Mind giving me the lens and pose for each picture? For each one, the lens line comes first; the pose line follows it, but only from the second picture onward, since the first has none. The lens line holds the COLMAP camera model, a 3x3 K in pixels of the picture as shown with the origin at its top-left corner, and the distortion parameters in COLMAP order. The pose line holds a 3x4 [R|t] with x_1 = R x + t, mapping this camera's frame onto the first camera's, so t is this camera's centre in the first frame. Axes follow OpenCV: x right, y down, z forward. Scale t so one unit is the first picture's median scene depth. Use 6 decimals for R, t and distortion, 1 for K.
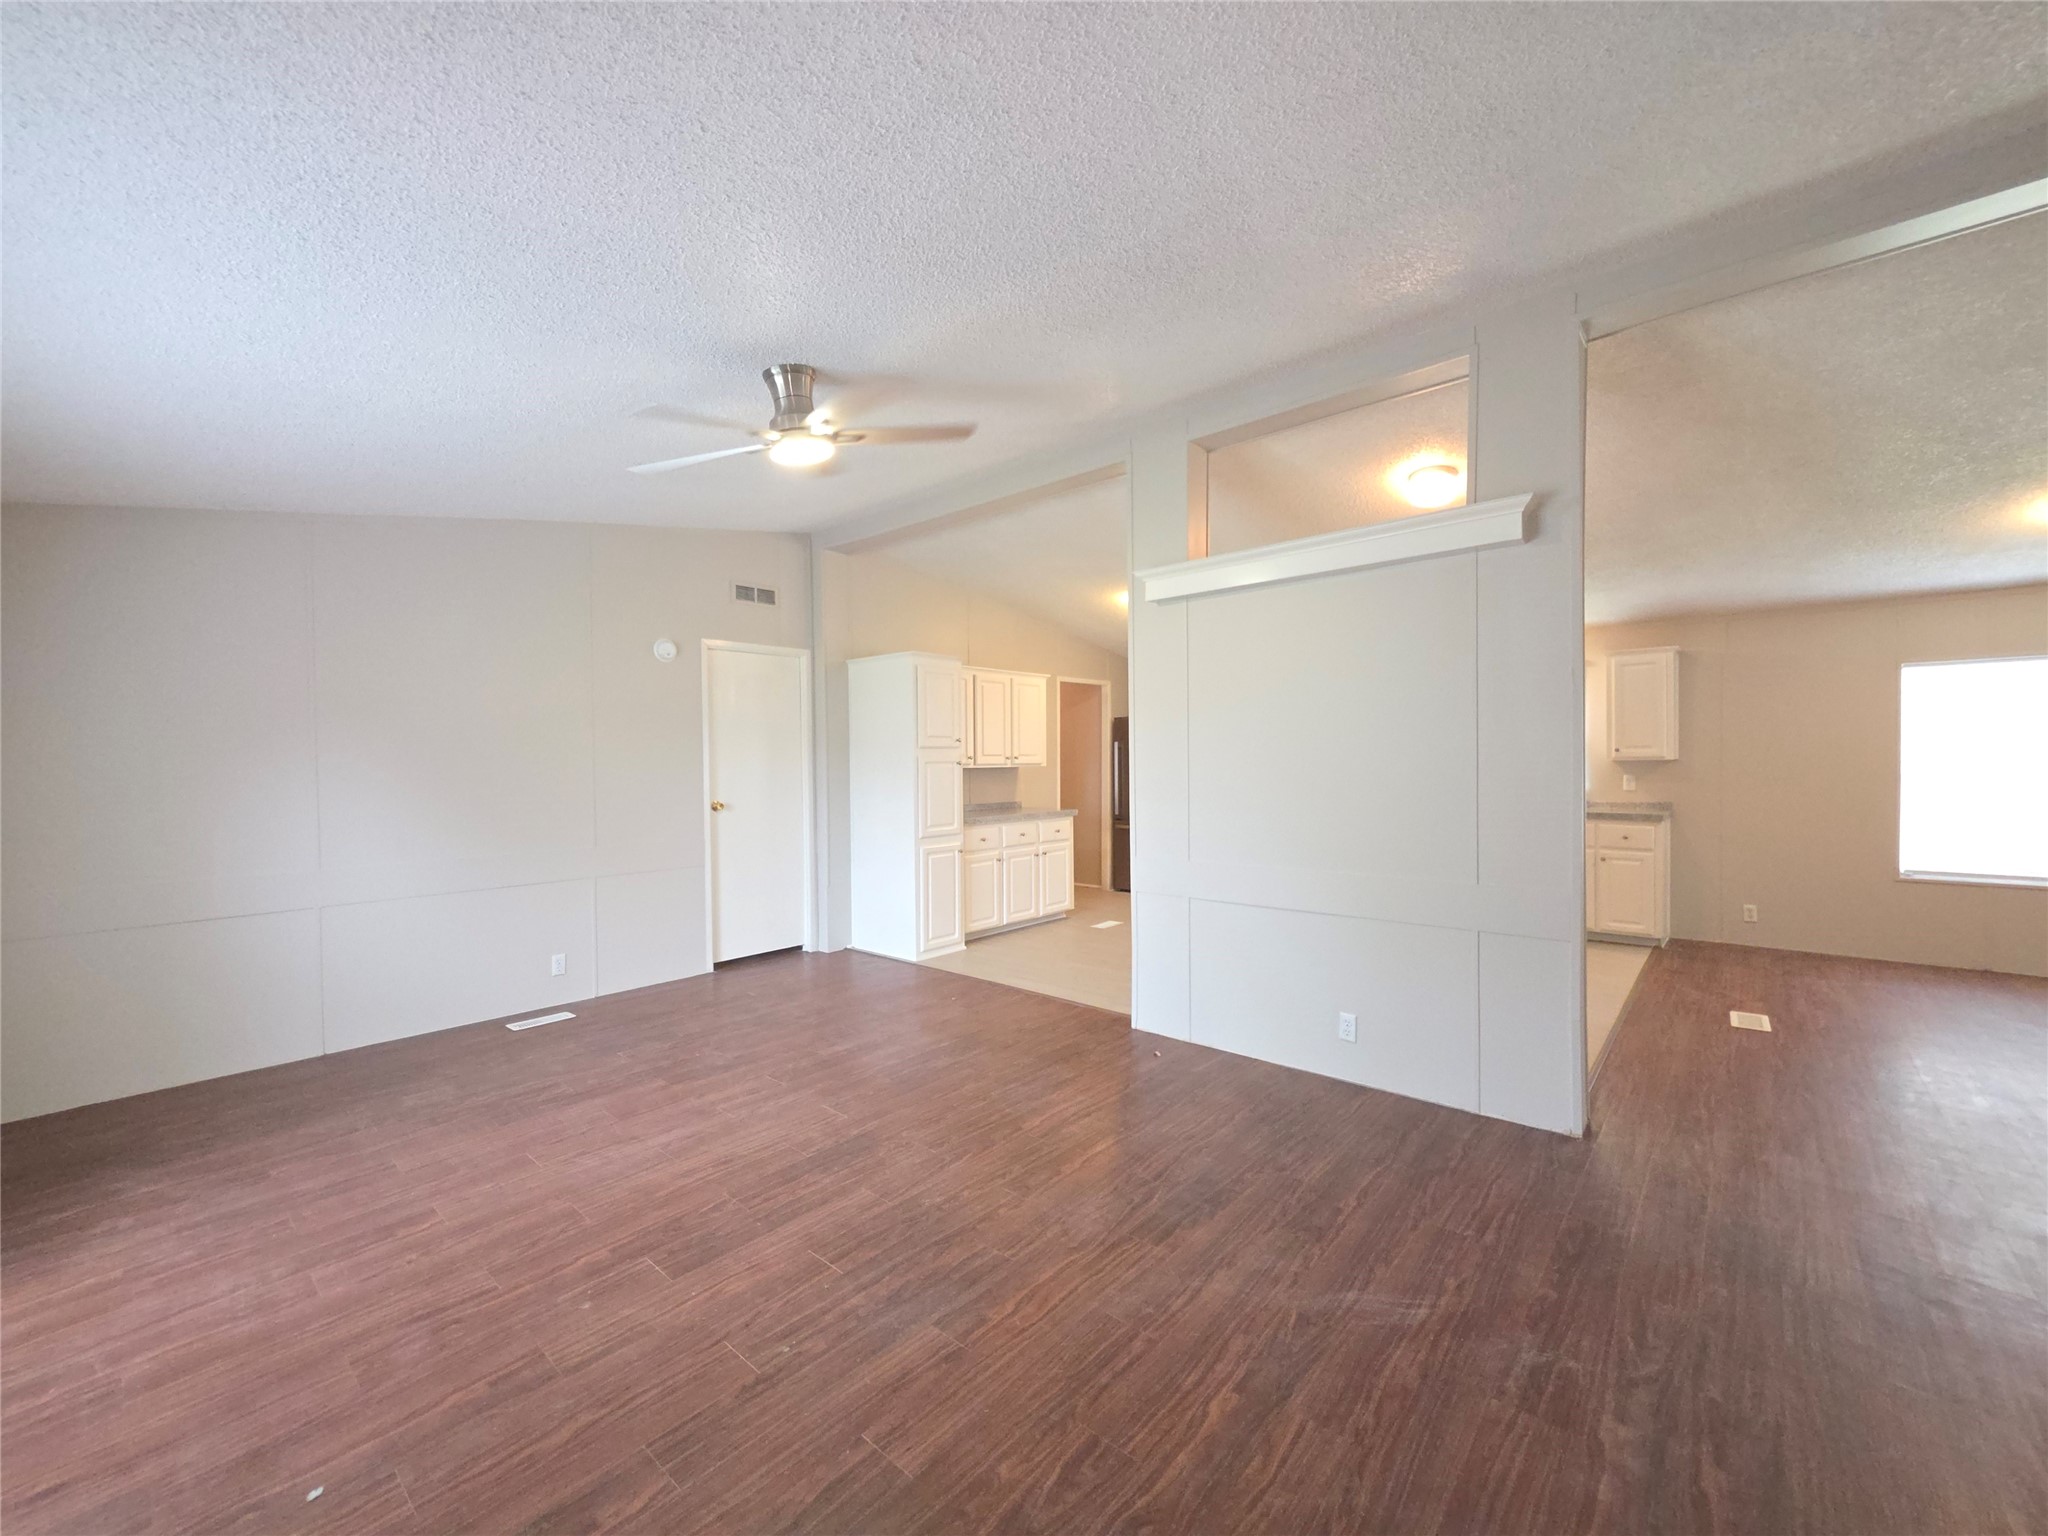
lens RADIAL K [[819.8, 0, 1024.2], [0, 819.8, 767.0], [0, 0, 1]] dist [0.001469, 0.000142]
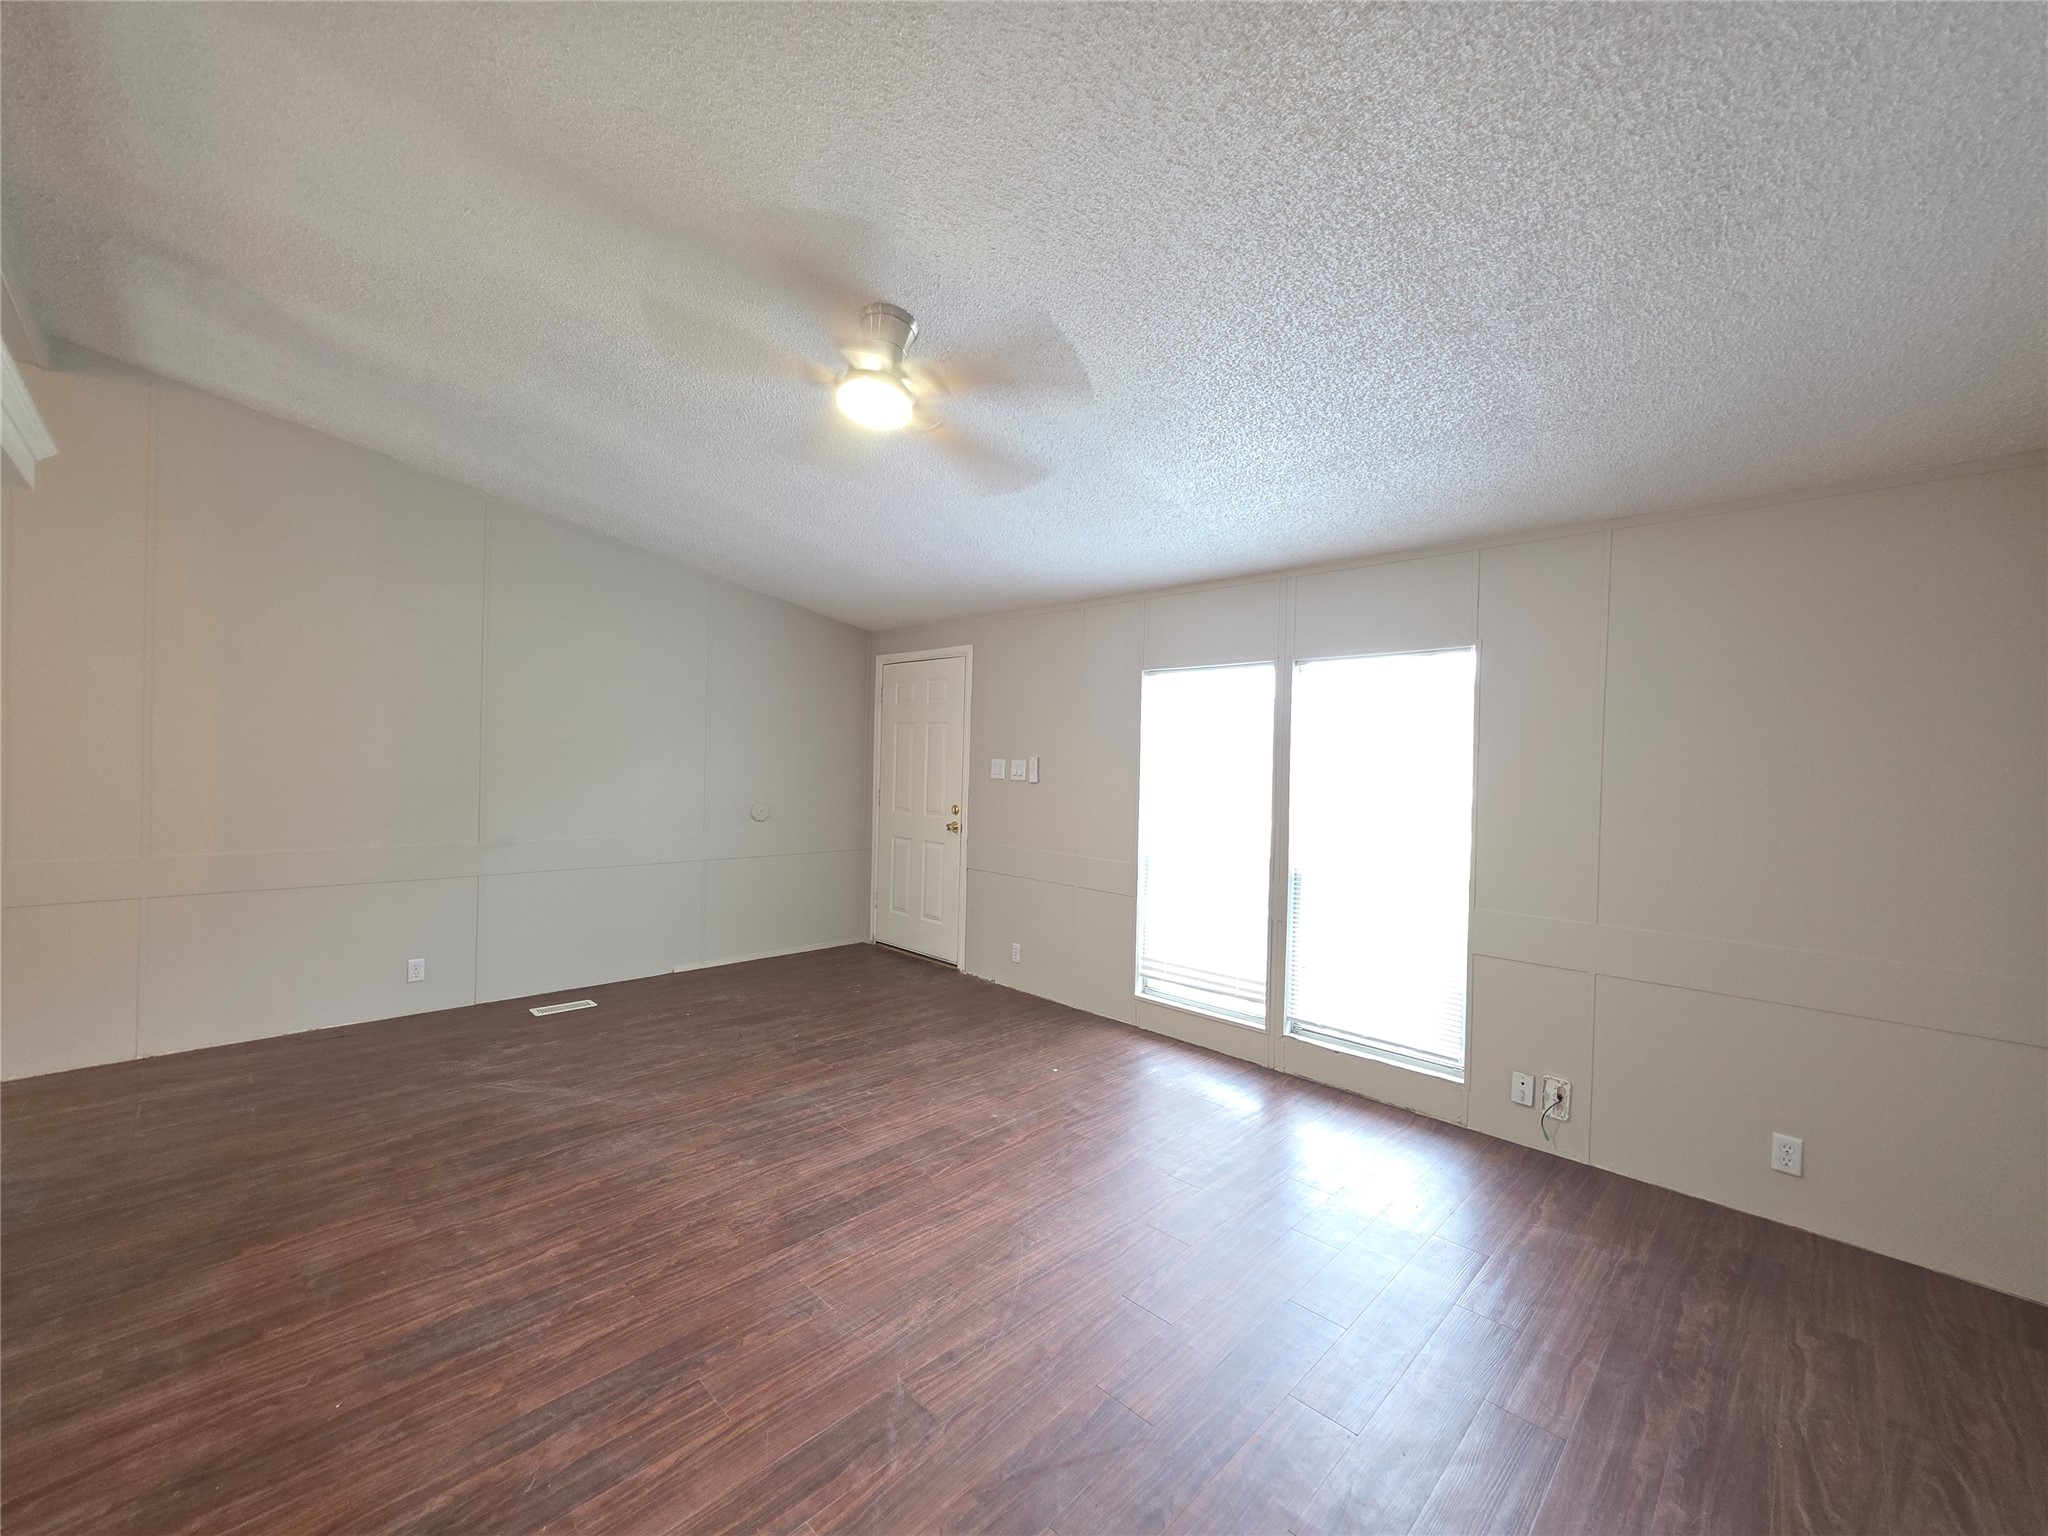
lens RADIAL K [[819.8, 0, 1026.3], [0, 819.8, 767.5], [0, 0, 1]] dist [0.001469, 0.000142]
pose [[-0.998182, -0.018940, 0.057220, -0.588677], [-0.018248, 0.999754, 0.012582, -0.028328], [-0.057445, 0.011515, -0.998282, 2.248491]]
